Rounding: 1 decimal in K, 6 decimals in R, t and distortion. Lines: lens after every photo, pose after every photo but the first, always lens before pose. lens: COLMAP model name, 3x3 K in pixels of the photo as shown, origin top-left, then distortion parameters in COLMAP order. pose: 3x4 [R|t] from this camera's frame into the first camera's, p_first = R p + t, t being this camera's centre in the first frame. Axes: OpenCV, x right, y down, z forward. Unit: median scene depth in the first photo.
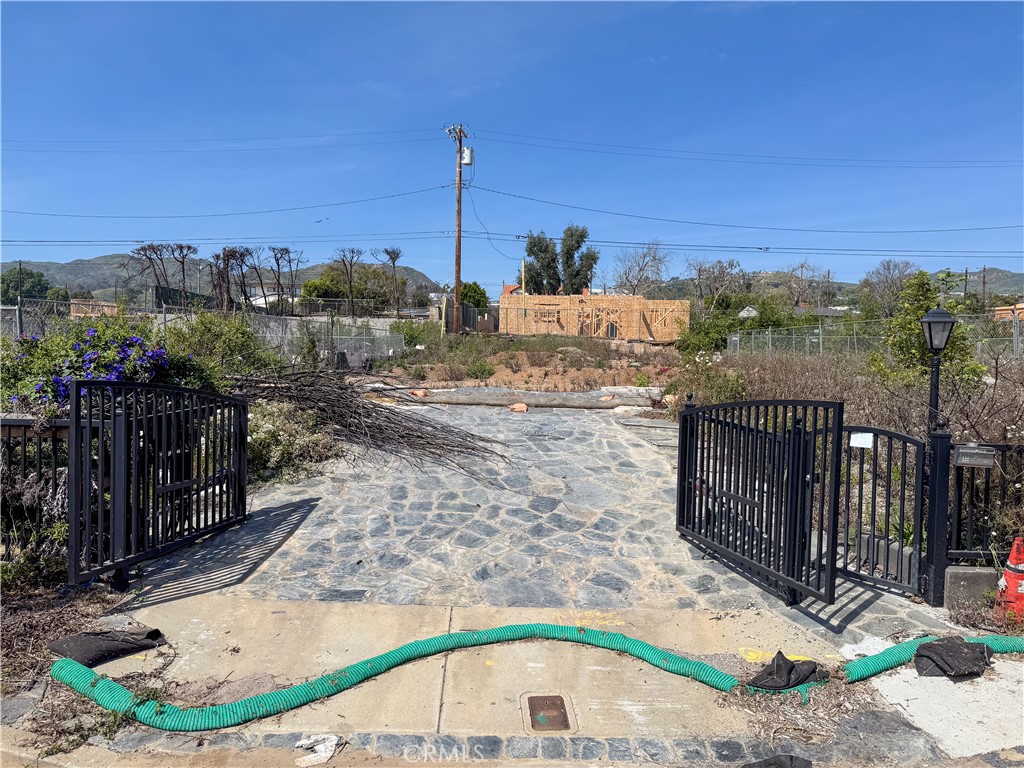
lens RADIAL K [[755.9, 0, 512.0], [0, 755.9, 384.0], [0, 0, 1]] dist [0.070443, -0.003138]
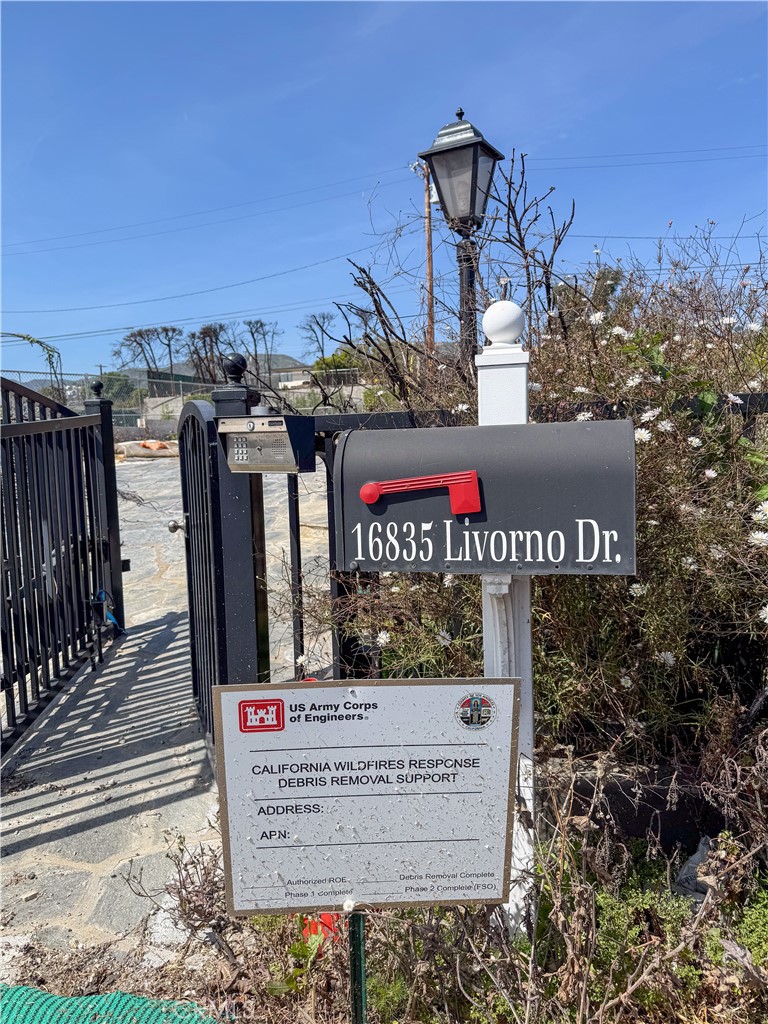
lens RADIAL K [[755.9, 0, 384.0], [0, 755.9, 512.0], [0, 0, 1]] dist [0.070443, -0.003138]
pose [[0.960202, -0.028554, -0.277844, 0.115610], [0.046322, 0.997265, 0.057596, 0.015528], [0.275439, -0.068174, 0.958898, 0.102060]]
